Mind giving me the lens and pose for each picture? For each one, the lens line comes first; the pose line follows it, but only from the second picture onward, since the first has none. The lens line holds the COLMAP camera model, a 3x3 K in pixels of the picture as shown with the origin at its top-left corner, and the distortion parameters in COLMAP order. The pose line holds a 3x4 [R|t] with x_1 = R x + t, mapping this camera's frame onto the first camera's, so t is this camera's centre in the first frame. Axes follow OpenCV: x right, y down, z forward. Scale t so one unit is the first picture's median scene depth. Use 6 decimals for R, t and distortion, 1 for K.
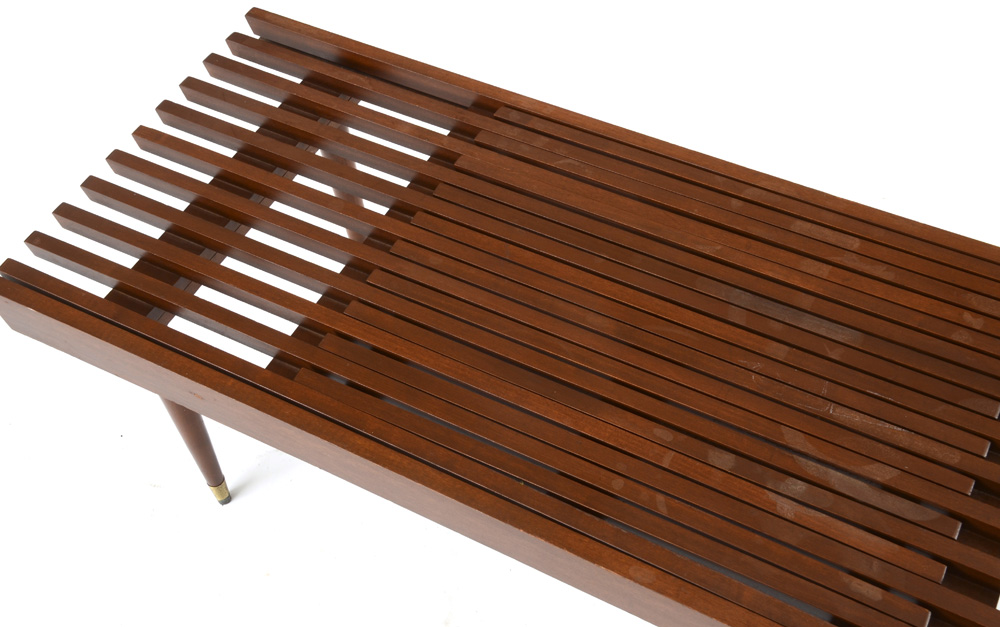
lens RADIAL K [[1275.3, 0, 500.0], [0, 1275.3, 313.5], [0, 0, 1]] dist [0.097004, 0.030614]
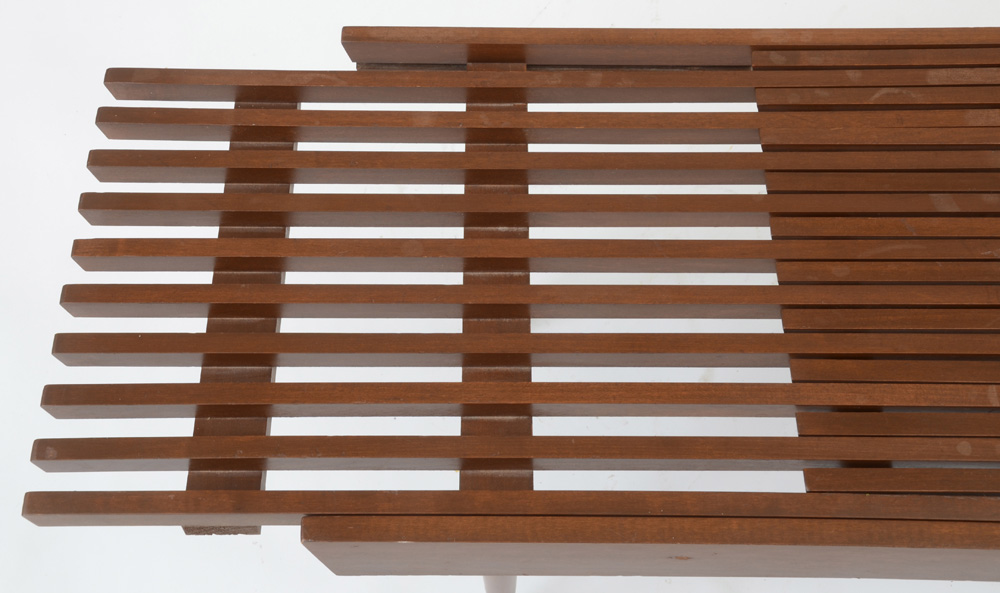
lens RADIAL K [[1542.5, 0, 500.5], [0, 1542.5, 316.4], [0, 0, 1]] dist [0.137775, 0.045732]
pose [[0.874750, -0.364049, 0.319814, -0.445618], [0.339309, 0.931353, 0.132101, -0.173191], [-0.345951, -0.007040, 0.938226, 0.165500]]
